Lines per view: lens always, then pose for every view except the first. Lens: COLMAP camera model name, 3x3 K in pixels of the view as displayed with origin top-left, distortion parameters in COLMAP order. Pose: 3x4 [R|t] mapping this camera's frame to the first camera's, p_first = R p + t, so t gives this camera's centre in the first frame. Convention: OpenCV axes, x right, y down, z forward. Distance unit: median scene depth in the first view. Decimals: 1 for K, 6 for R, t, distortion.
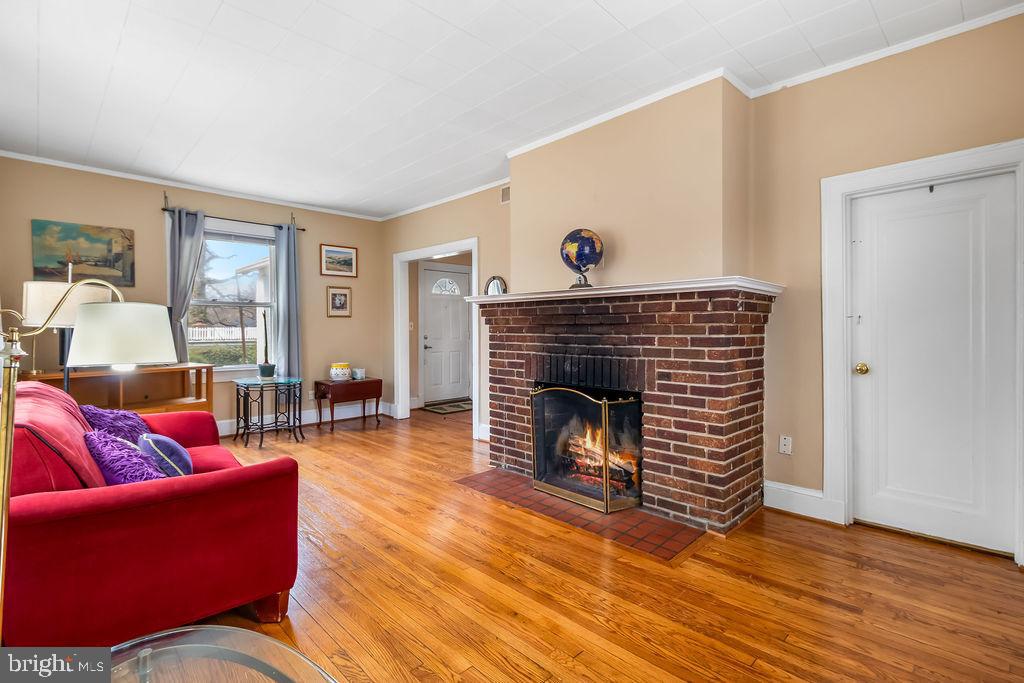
lens RADIAL K [[481.7, 0, 515.3], [0, 481.7, 323.8], [0, 0, 1]] dist [0.000484, 0.000065]
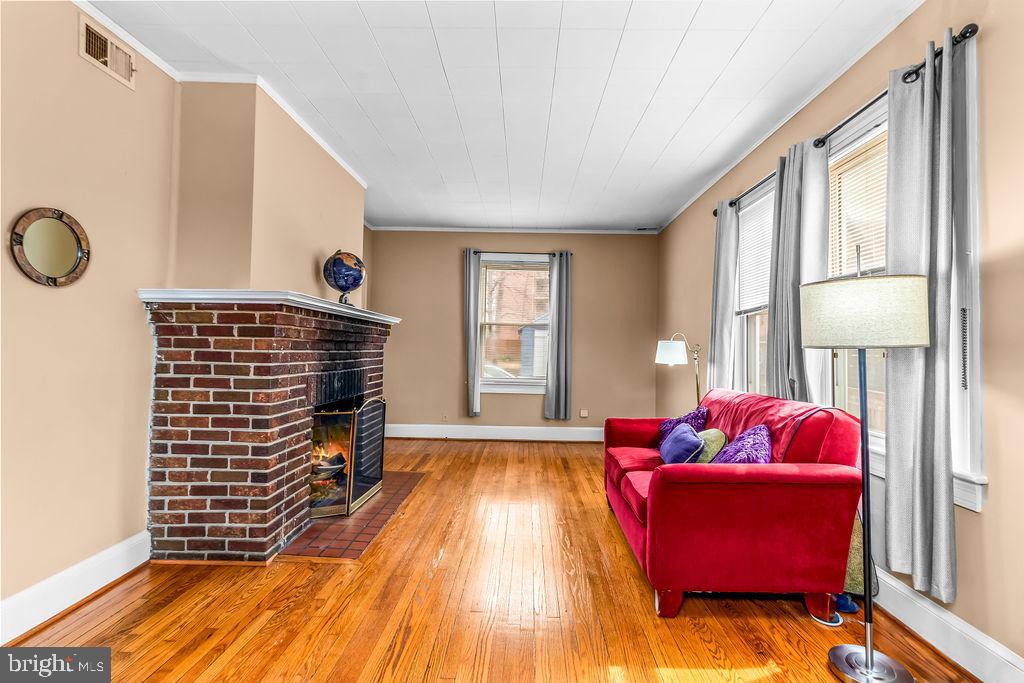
lens RADIAL K [[468.8, 0, 526.1], [0, 468.8, 326.0], [0, 0, 1]] dist [-0.001058, -0.000260]
pose [[-0.705797, 0.022972, 0.708041, -0.791951], [-0.017119, 0.998629, -0.049464, 0.013457], [-0.708207, -0.047032, -0.704437, 1.310656]]
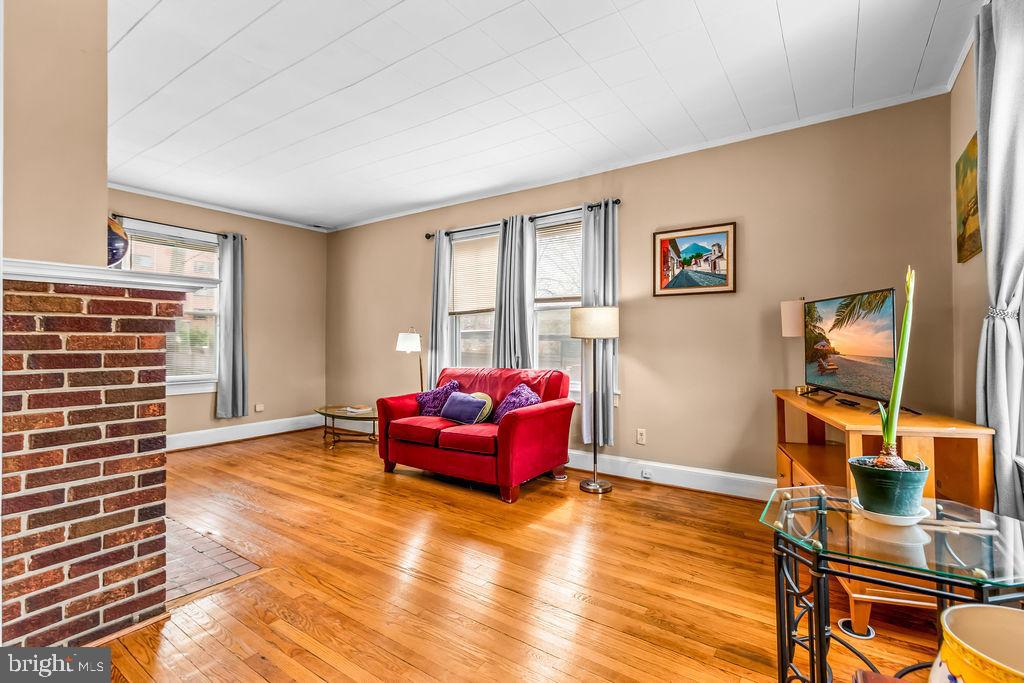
lens RADIAL K [[471.9, 0, 516.1], [0, 471.9, 325.8], [0, 0, 1]] dist [-0.001980, -0.000317]
pose [[-0.981949, -0.004836, -0.189082, -0.345093], [0.001291, 0.999478, -0.032272, 0.012348], [0.189139, -0.031934, -0.981431, 1.698314]]
